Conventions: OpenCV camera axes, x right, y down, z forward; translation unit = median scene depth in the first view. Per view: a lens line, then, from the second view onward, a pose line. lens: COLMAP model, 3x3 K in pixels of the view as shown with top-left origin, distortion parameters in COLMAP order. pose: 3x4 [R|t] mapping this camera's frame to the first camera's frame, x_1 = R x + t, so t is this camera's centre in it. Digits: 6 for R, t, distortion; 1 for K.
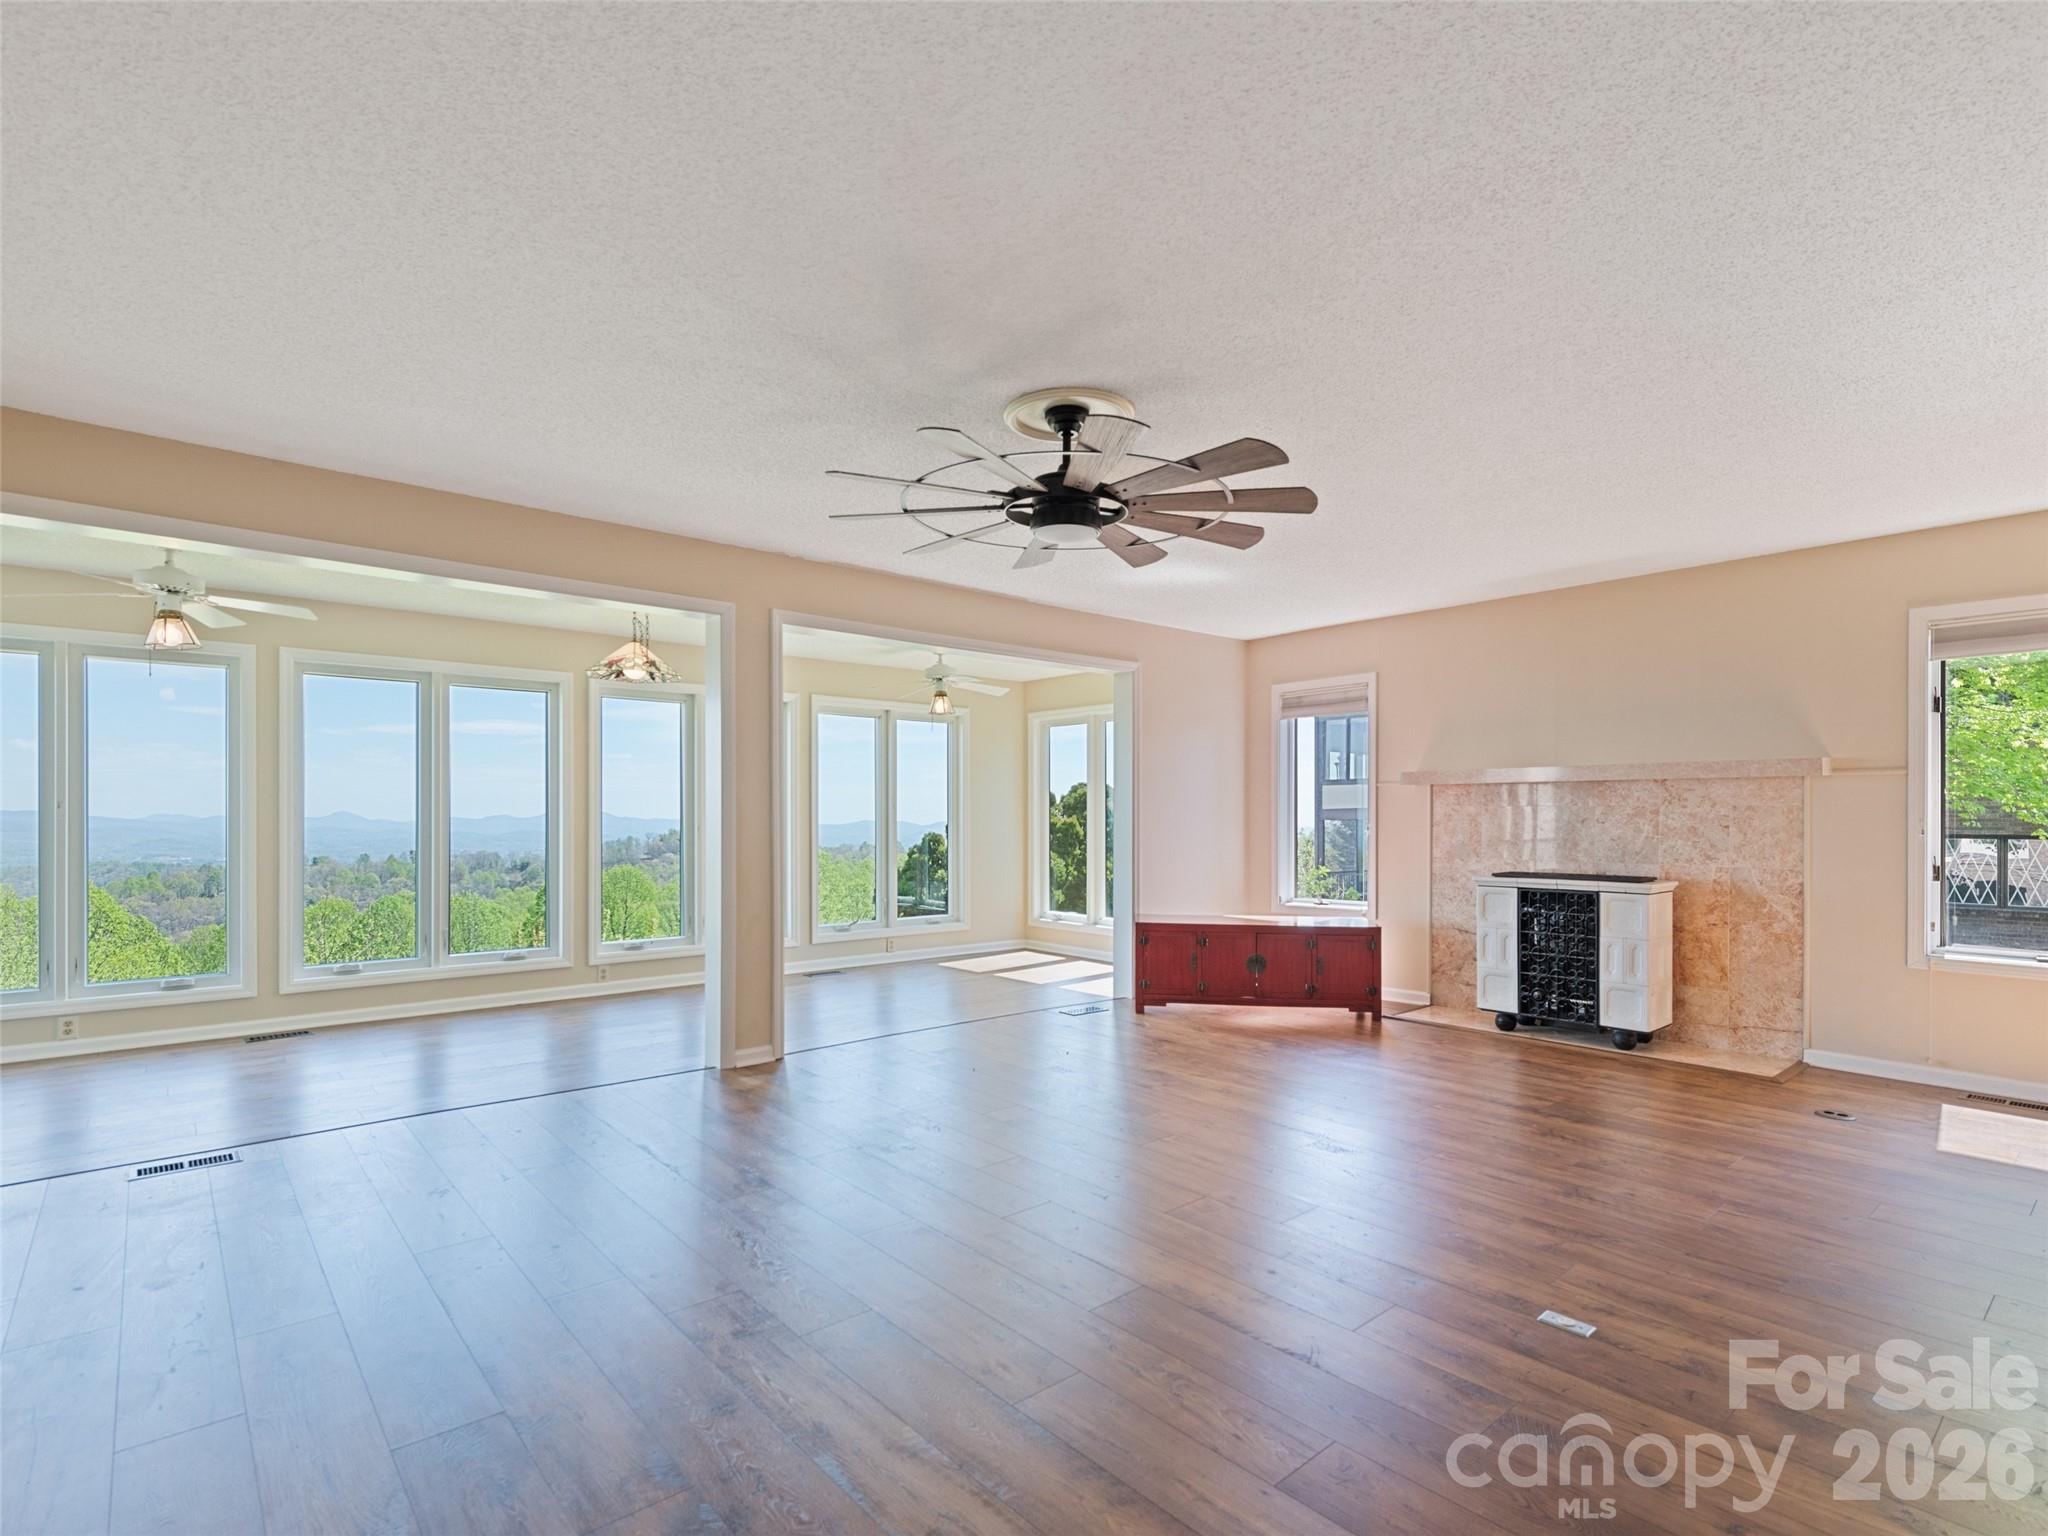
lens RADIAL K [[1005.7, 0, 1034.1], [0, 1005.7, 823.3], [0, 0, 1]] dist [0.008789, 0.000260]
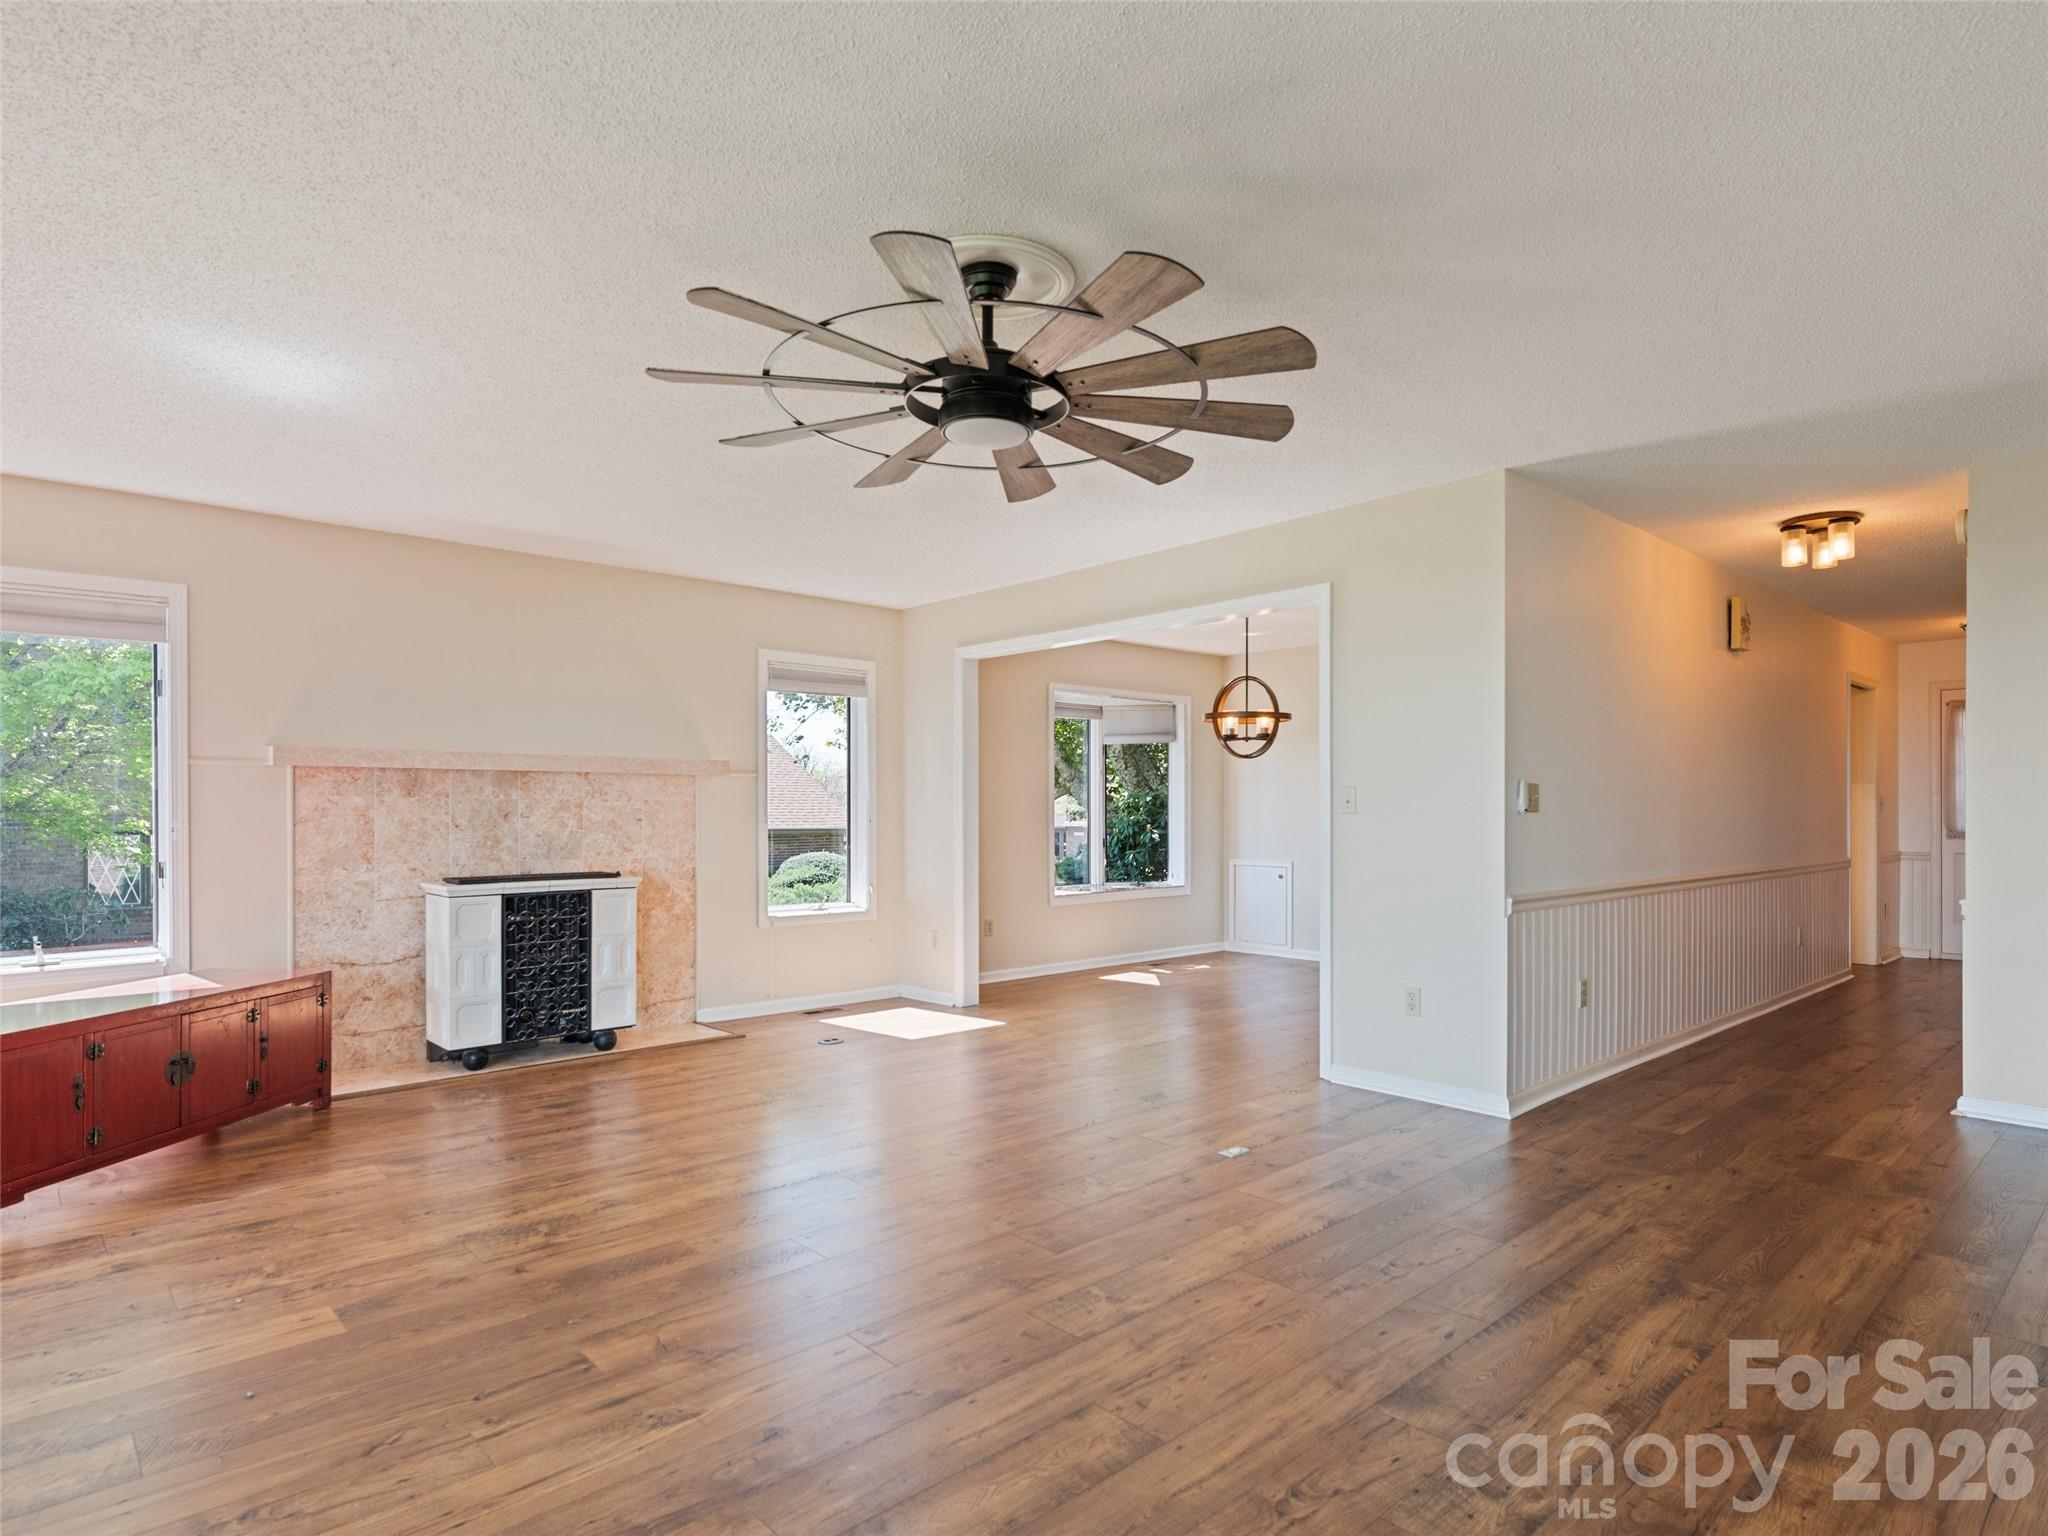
lens RADIAL K [[1107.1, 0, 1052.0], [0, 1107.1, 814.0], [0, 0, 1]] dist [0.006204, 0.000757]
pose [[-0.041007, -0.003329, 0.999153, -0.470708], [0.008400, 0.999958, 0.003676, -0.003128], [-0.999124, 0.008544, -0.040977, 0.578625]]
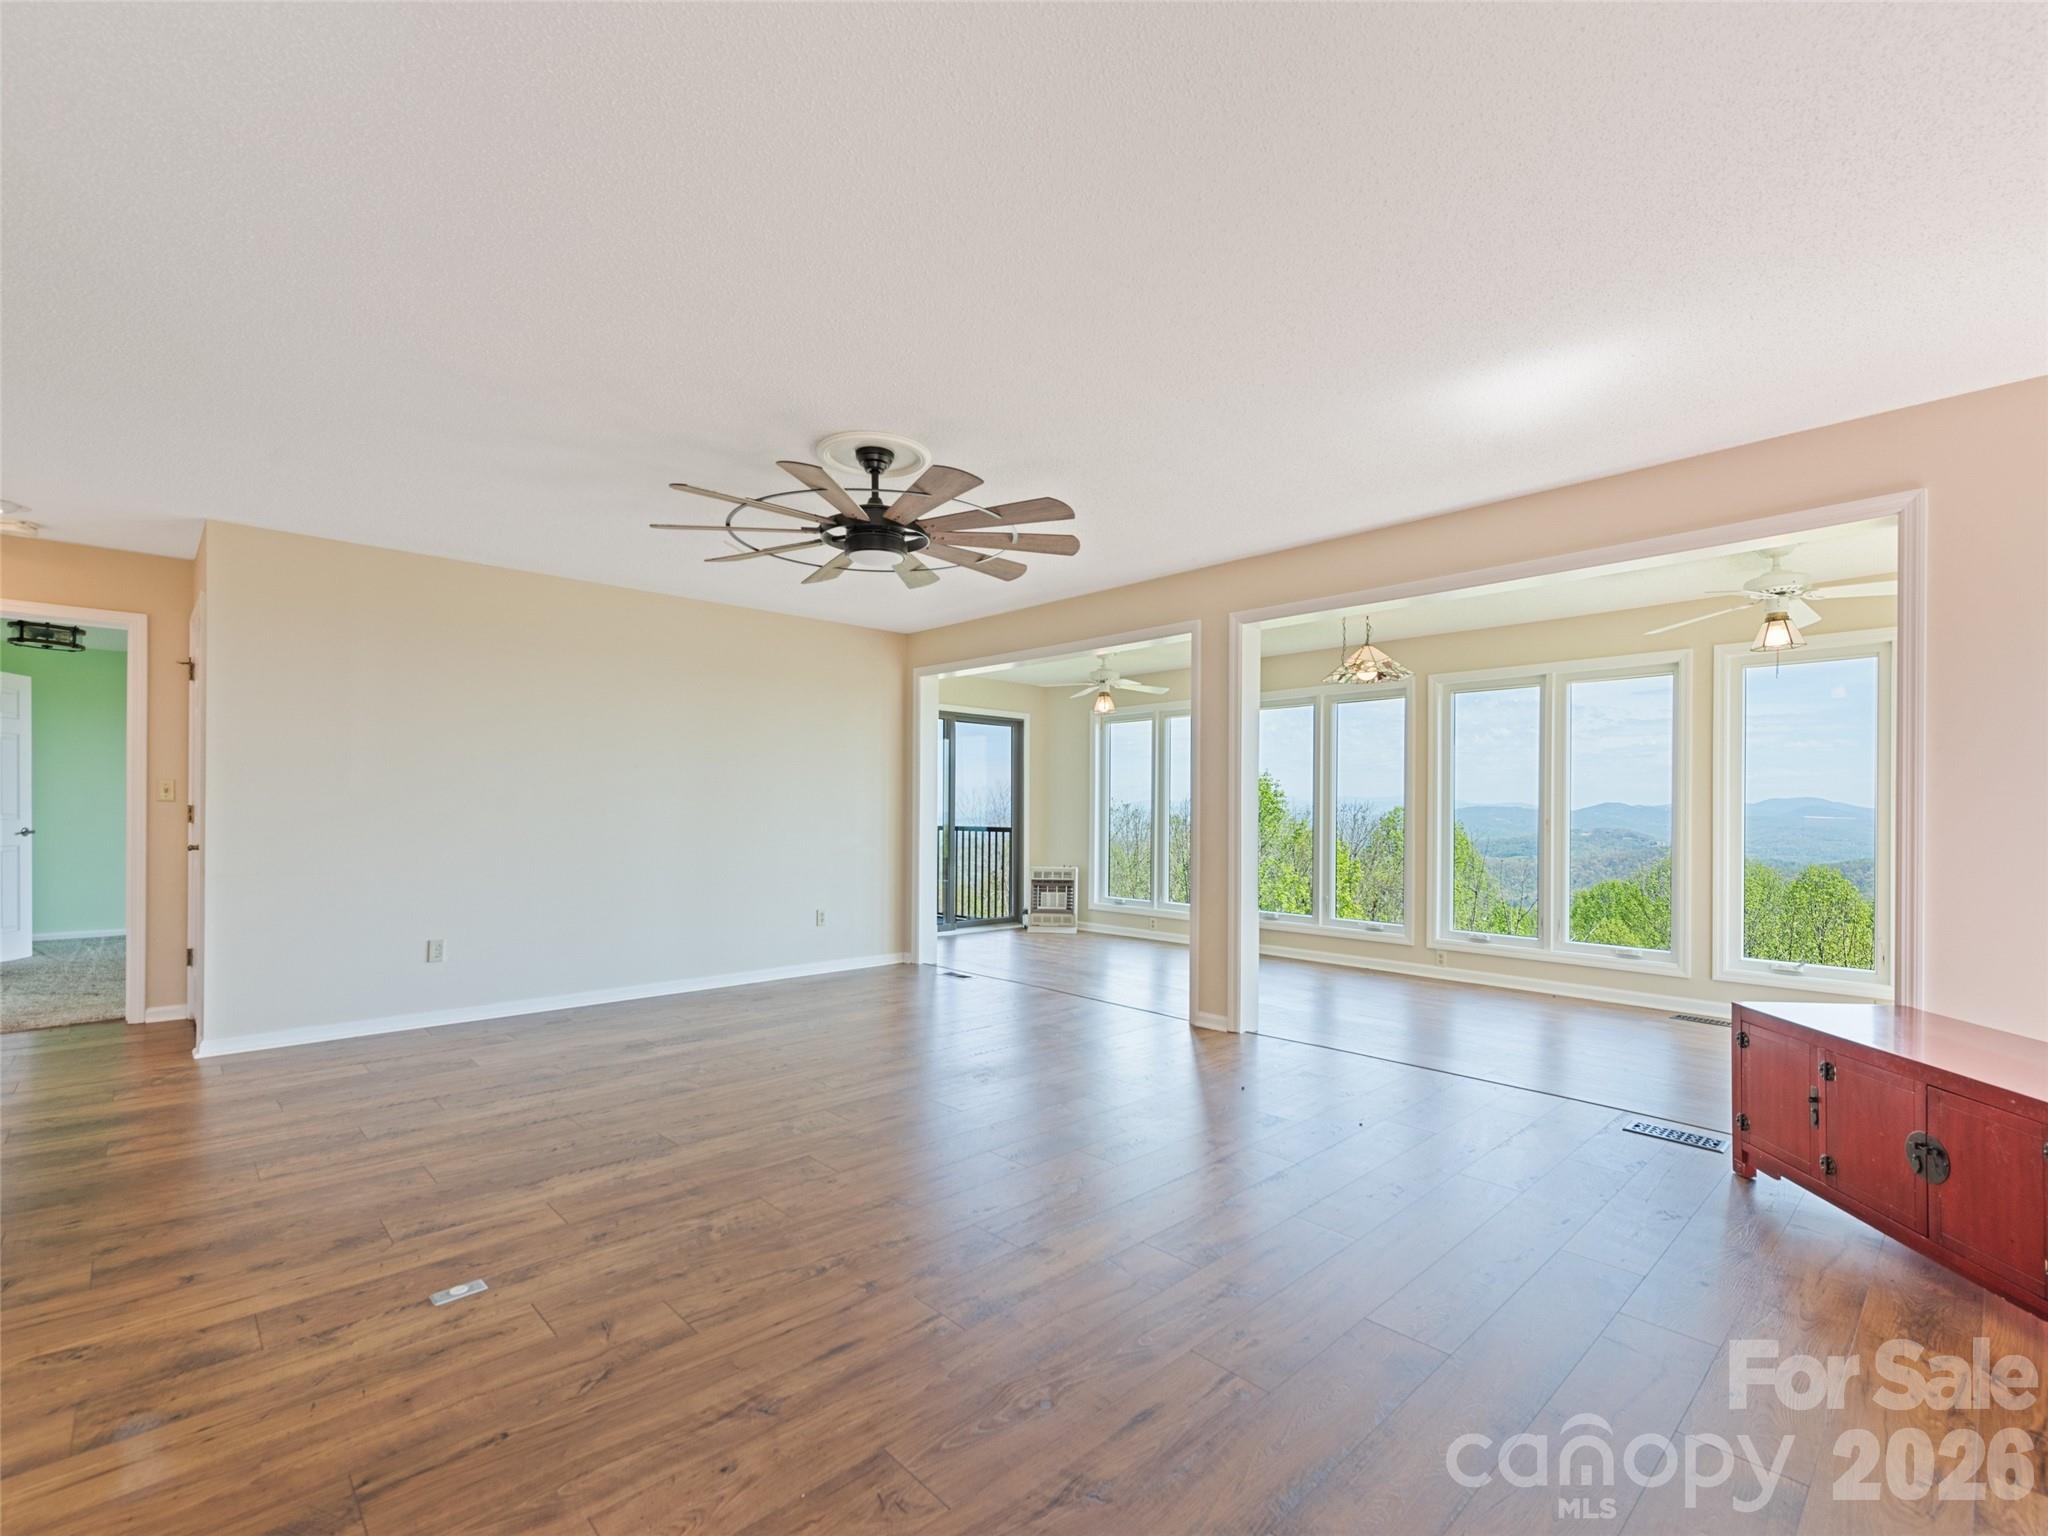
lens RADIAL K [[931.9, 0, 1032.9], [0, 931.9, 809.0], [0, 0, 1]] dist [0.016423, -0.001908]
pose [[0.039210, 0.001186, -0.999230, 0.652906], [-0.012839, 0.999917, 0.000683, -0.000682], [0.999149, 0.012803, 0.039222, 0.668736]]
